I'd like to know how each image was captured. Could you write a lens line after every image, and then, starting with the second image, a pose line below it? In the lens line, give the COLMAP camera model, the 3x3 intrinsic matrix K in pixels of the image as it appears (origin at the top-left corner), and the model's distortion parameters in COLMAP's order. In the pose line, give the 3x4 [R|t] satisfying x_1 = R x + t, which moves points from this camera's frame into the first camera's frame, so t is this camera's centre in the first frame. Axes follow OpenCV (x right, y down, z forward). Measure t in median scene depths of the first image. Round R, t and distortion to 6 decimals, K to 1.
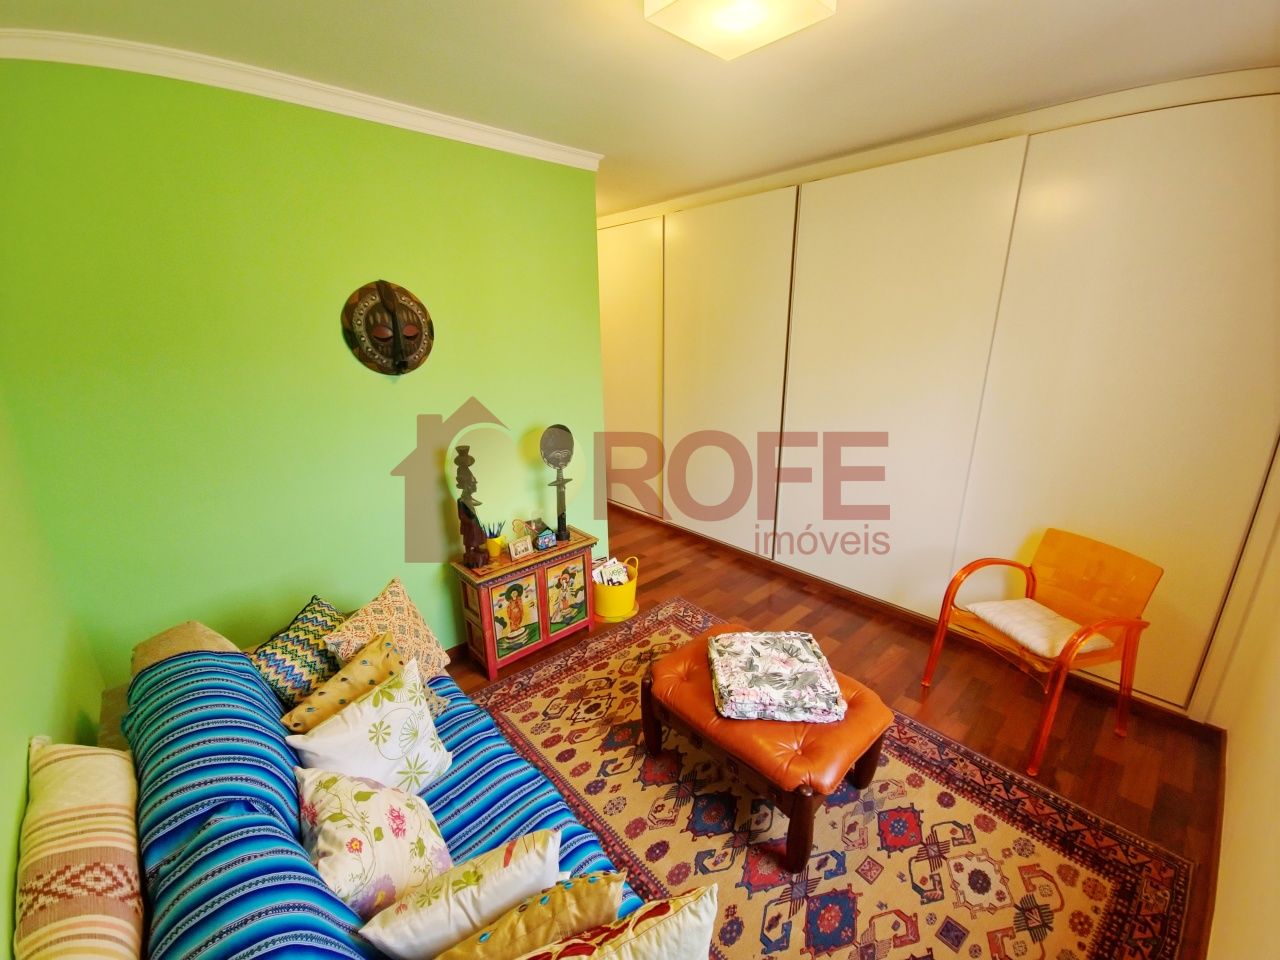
lens RADIAL K [[519.0, 0, 643.3], [0, 519.0, 478.1], [0, 0, 1]] dist [0.000053, -0.000225]
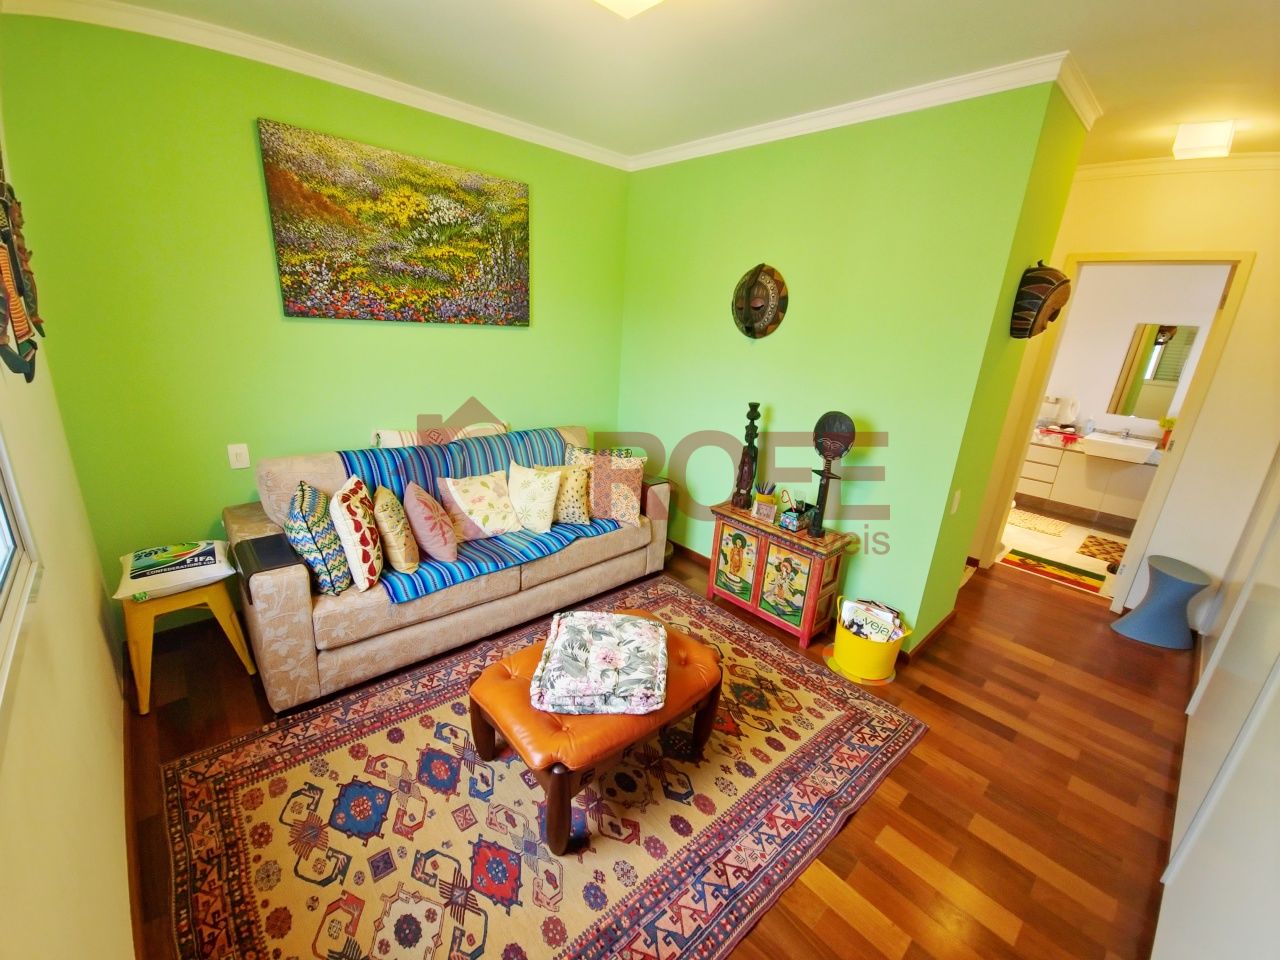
lens RADIAL K [[519.0, 0, 646.0], [0, 519.0, 475.7], [0, 0, 1]] dist [0.000053, -0.000225]
pose [[0.011991, 0.306609, -0.951760, 1.157744], [-0.343885, 0.895034, 0.284002, -0.230415], [0.938935, 0.323891, 0.116171, 0.973124]]
